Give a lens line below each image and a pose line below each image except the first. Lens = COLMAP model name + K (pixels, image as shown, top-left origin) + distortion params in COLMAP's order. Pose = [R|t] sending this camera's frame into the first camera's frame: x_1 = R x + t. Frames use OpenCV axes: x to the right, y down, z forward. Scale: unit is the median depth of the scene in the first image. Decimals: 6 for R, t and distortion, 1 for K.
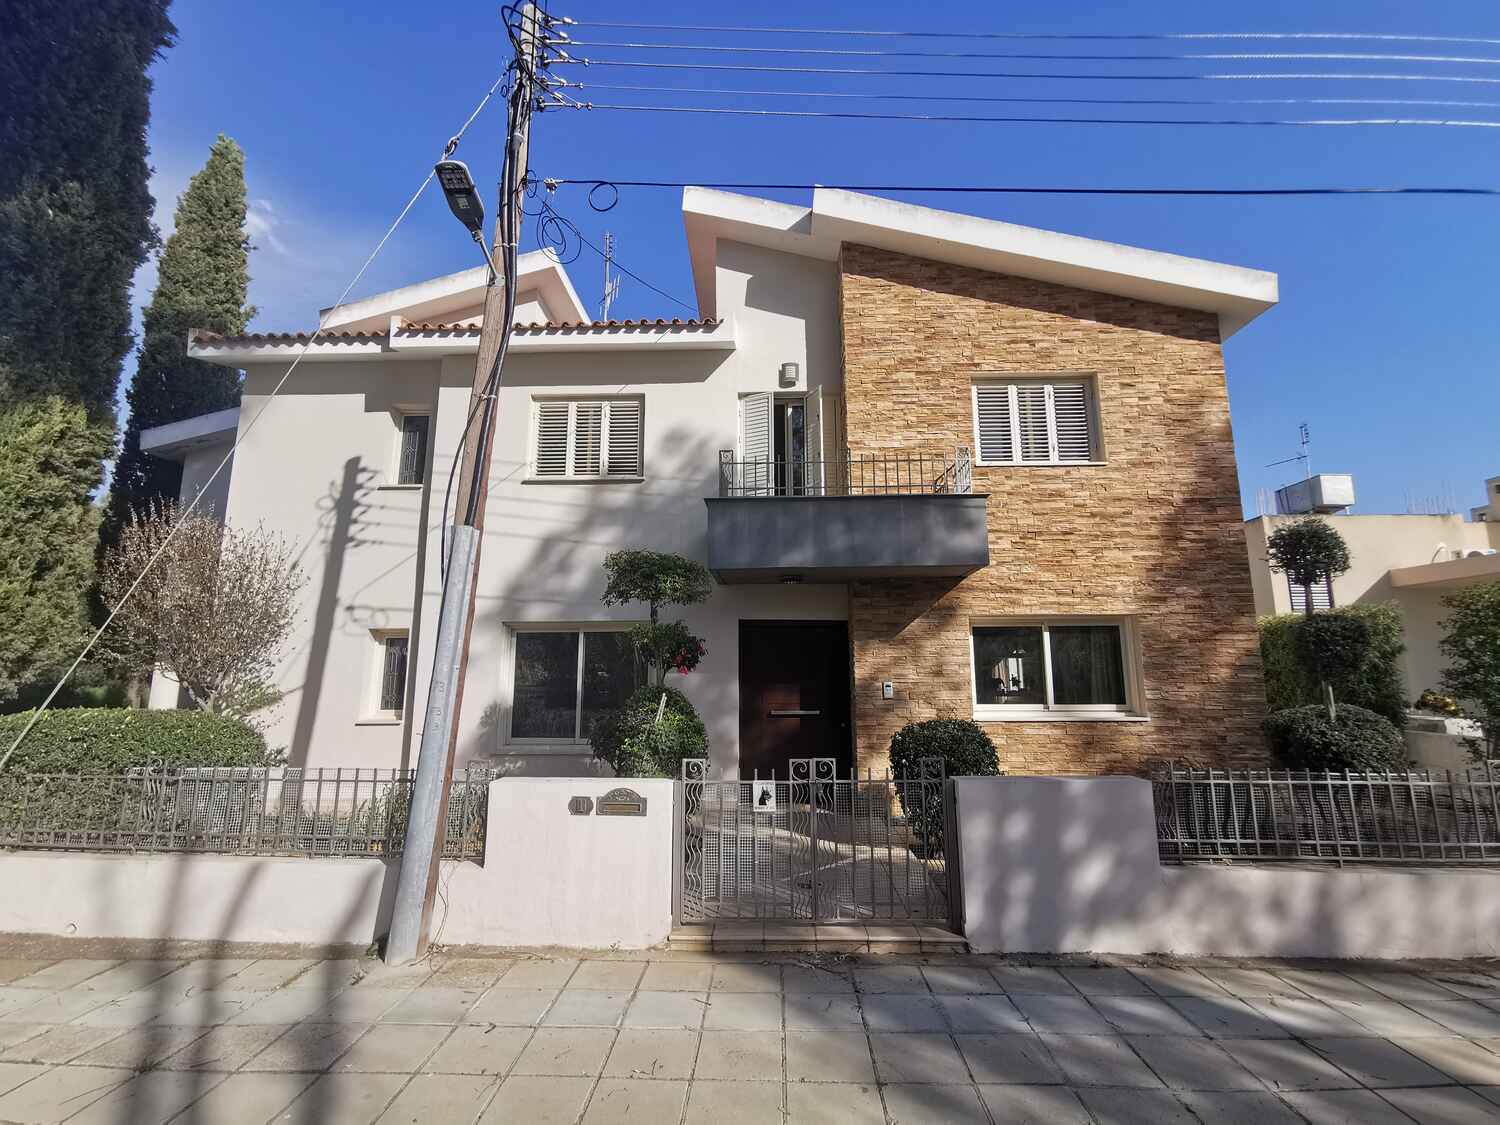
lens RADIAL K [[696.3, 0, 750.0], [0, 696.3, 562.5], [0, 0, 1]] dist [-0.001249, -0.000032]
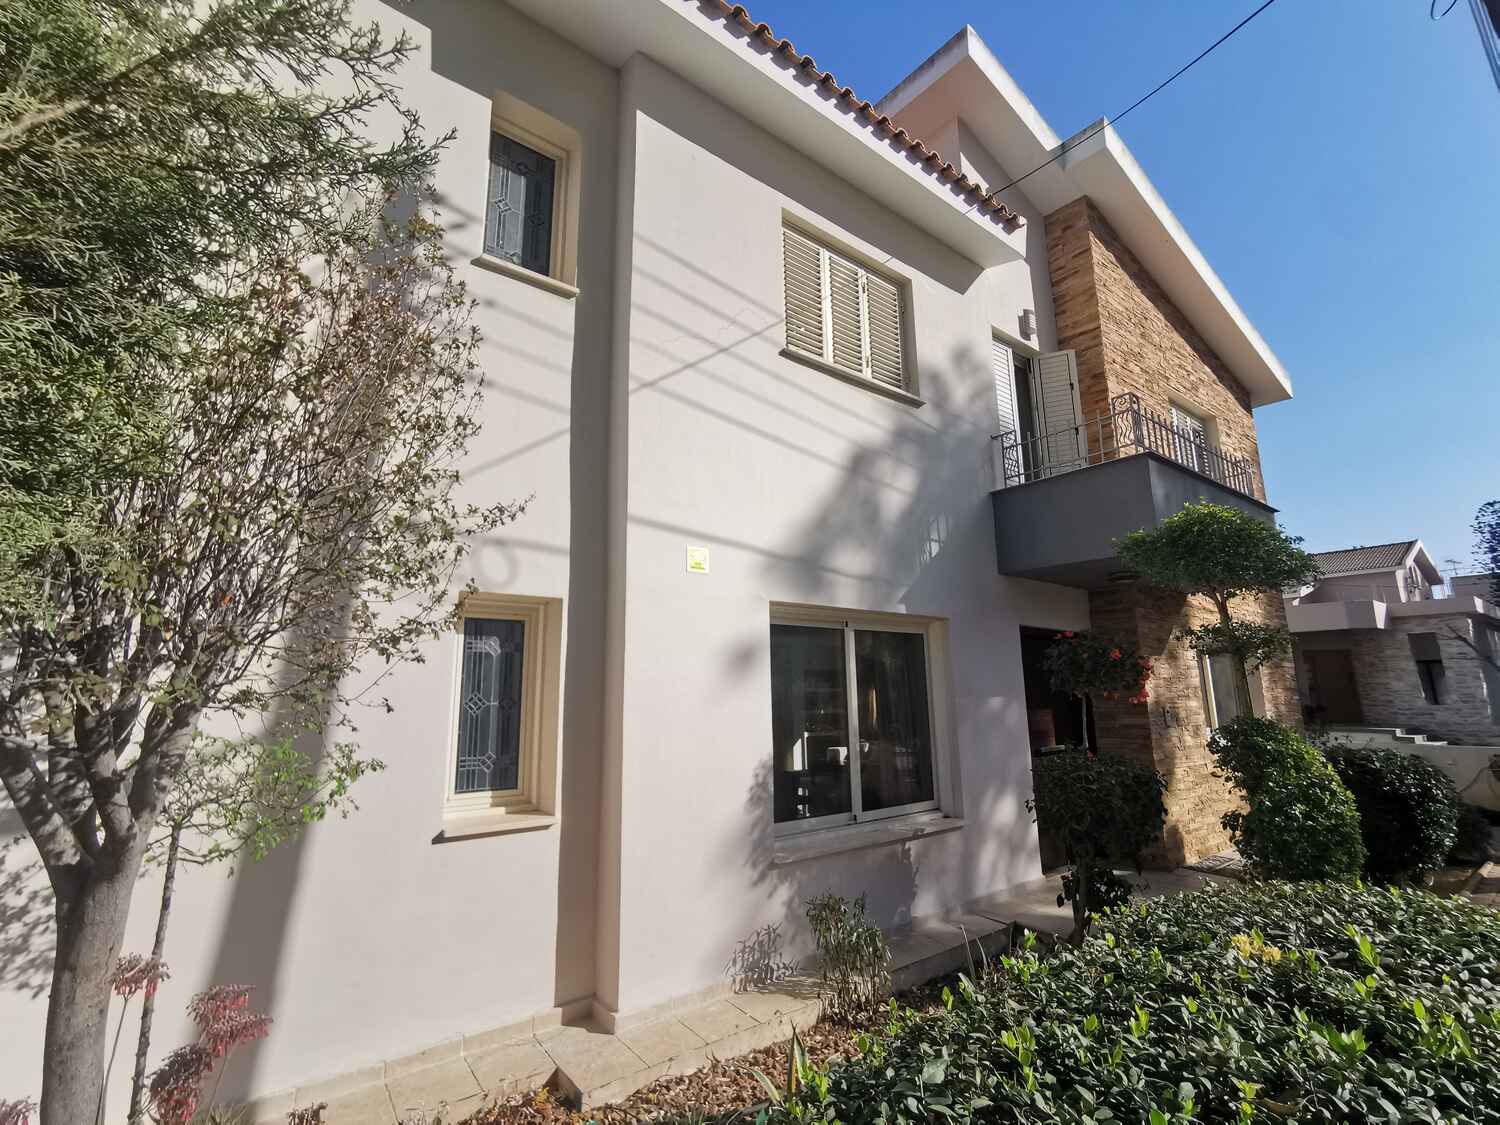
lens RADIAL K [[696.3, 0, 750.0], [0, 696.3, 562.5], [0, 0, 1]] dist [-0.001249, -0.000032]
pose [[0.779338, 0.122329, 0.614546, -0.657409], [-0.092133, 0.992470, -0.080718, 0.097441], [-0.619793, 0.006287, 0.784740, 0.585287]]
